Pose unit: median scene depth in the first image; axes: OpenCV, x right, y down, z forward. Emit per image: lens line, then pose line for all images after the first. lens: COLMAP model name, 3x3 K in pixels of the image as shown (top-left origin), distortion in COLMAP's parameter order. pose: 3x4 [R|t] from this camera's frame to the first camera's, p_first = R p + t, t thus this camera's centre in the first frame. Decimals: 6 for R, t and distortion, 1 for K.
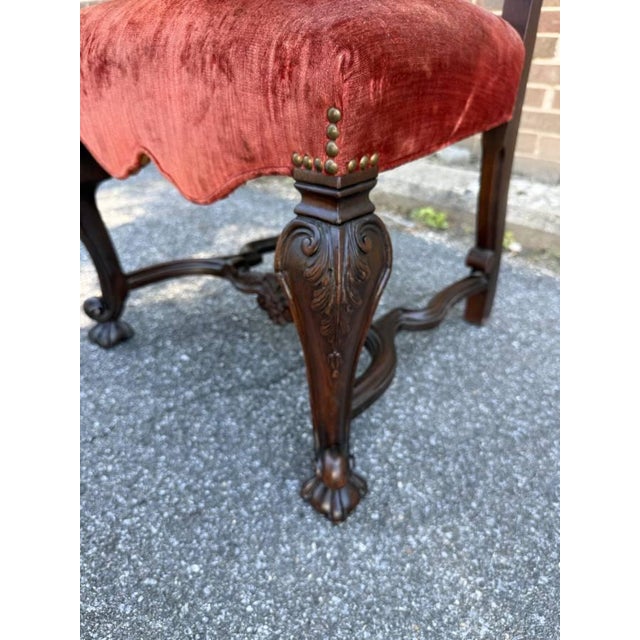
lens RADIAL K [[469.7, 0, 324.7], [0, 469.7, 326.1], [0, 0, 1]] dist [-0.012735, -0.014941]
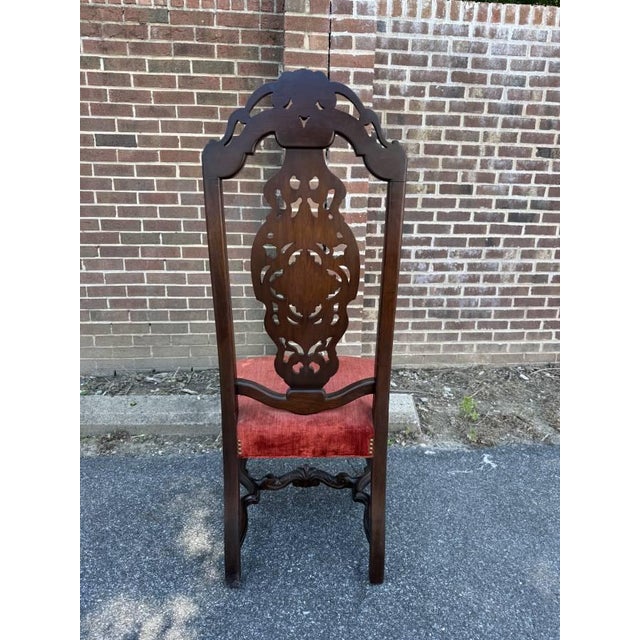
lens RADIAL K [[461.4, 0, 320.6], [0, 461.4, 314.0], [0, 0, 1]] dist [-0.001894, -0.014687]
pose [[0.688393, -0.191682, 0.699552, -1.802284], [0.377228, 0.918369, -0.119572, -1.009758], [-0.619527, 0.346203, 0.704507, -0.682573]]
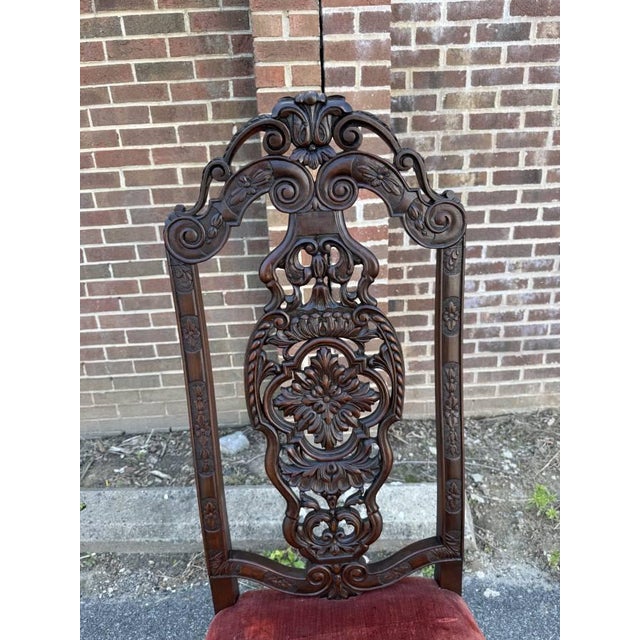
lens RADIAL K [[461.4, 0, 319.0], [0, 461.4, 308.9], [0, 0, 1]] dist [-0.001894, -0.014687]
pose [[0.724829, -0.278946, 0.629930, -0.585937], [0.411461, 0.908651, -0.071078, -1.754549], [-0.552560, 0.310712, 0.773392, -0.090819]]
